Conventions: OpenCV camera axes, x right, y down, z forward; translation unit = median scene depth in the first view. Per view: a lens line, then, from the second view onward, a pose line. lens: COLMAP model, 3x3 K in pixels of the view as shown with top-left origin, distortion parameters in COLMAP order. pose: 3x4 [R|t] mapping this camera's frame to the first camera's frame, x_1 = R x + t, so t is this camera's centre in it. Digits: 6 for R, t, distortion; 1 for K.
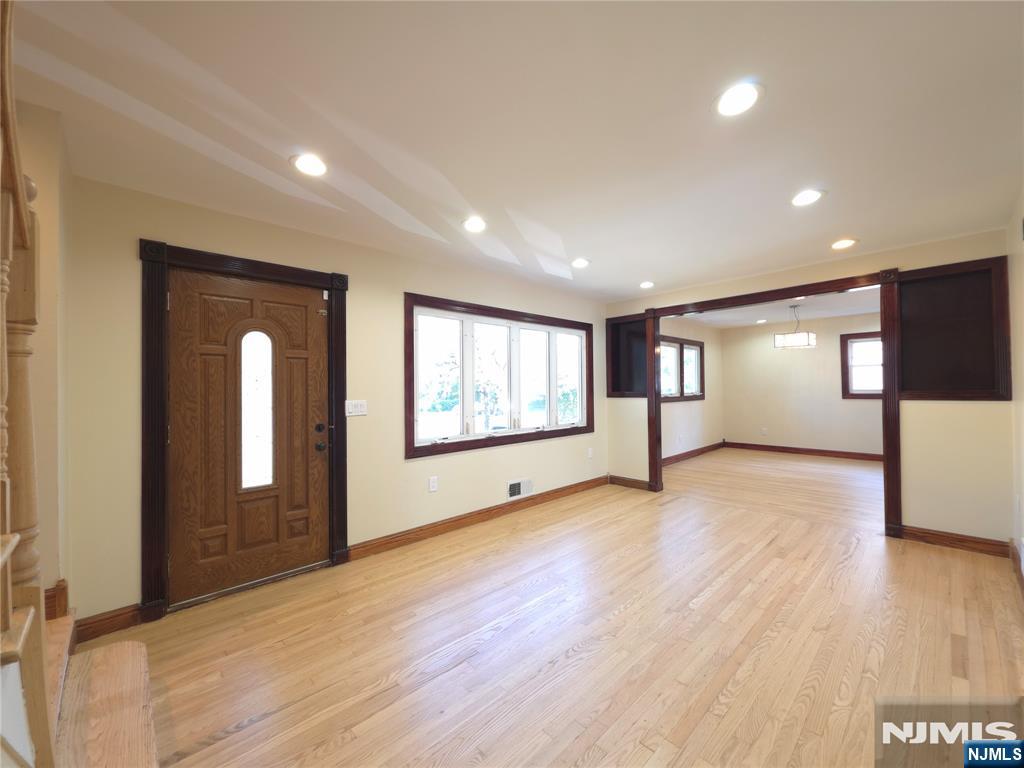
lens RADIAL K [[407.8, 0, 513.5], [0, 407.8, 382.9], [0, 0, 1]] dist [0.021638, -0.008713]
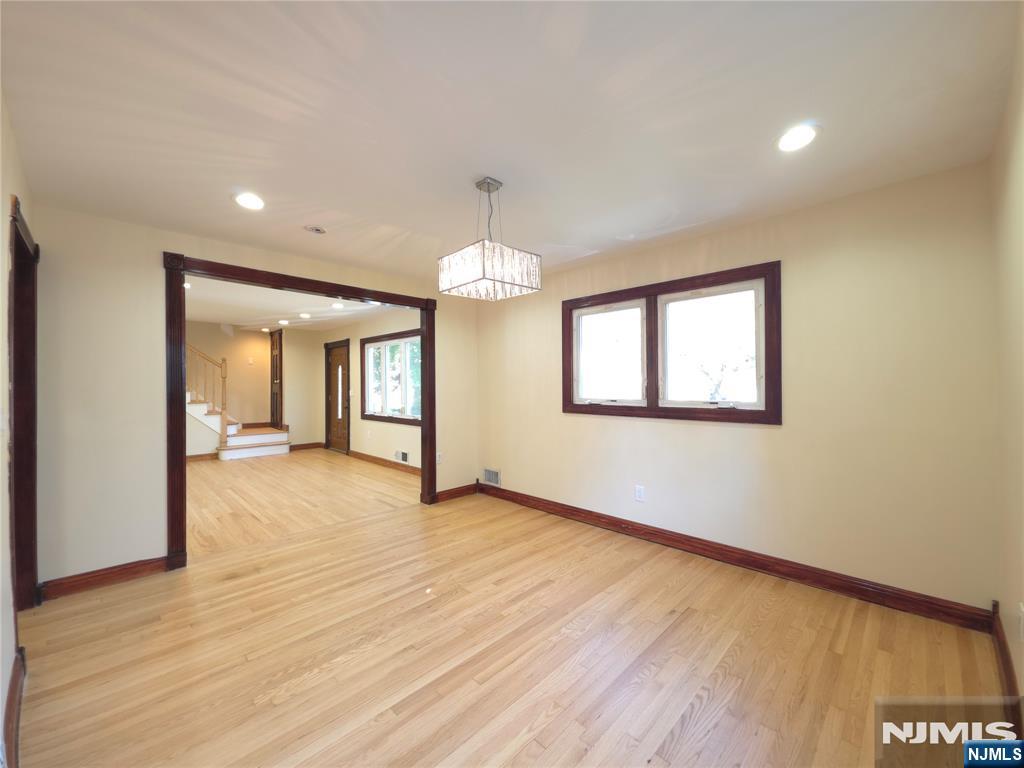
lens RADIAL K [[394.6, 0, 512.0], [0, 394.6, 384.0], [0, 0, 1]] dist [-0.001165, -0.000079]
pose [[0.036460, 0.012342, -0.999259, 1.995702], [0.019243, 0.999730, 0.013050, -0.007249], [0.999150, -0.019705, 0.036213, 1.900339]]
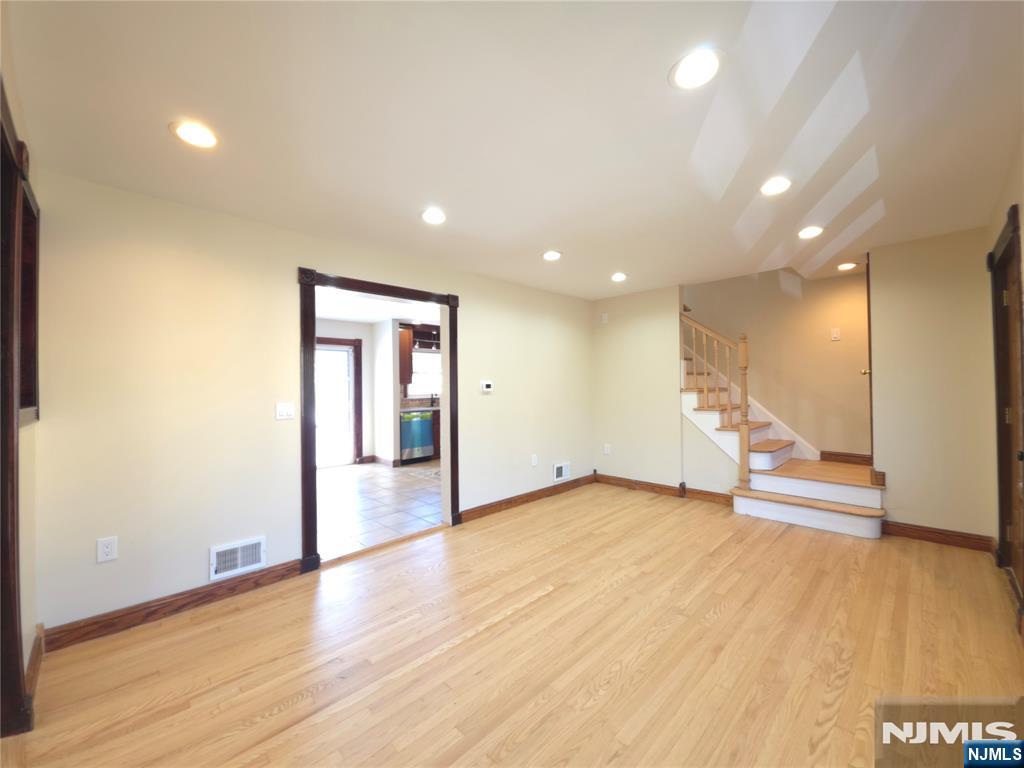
lens RADIAL K [[407.8, 0, 513.5], [0, 407.8, 382.9], [0, 0, 1]] dist [0.021638, -0.008713]
pose [[-0.999366, 0.026636, -0.023626, 0.427973], [0.027260, 0.999278, -0.026481, 0.020685], [0.022904, -0.027108, -0.999370, 1.647116]]
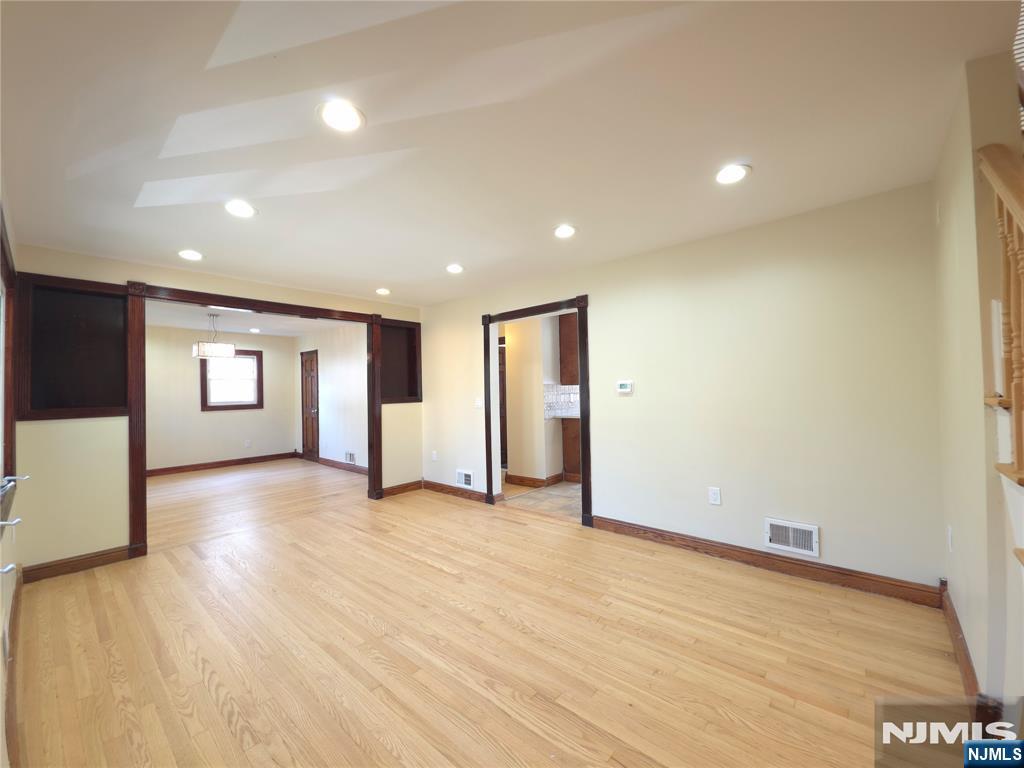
lens RADIAL K [[407.8, 0, 513.5], [0, 407.8, 382.9], [0, 0, 1]] dist [0.021638, -0.008713]
pose [[-0.088588, 0.030623, 0.995597, -0.632353], [0.010032, 0.999504, -0.029850, 0.015481], [-0.996018, 0.007344, -0.088852, 0.731109]]
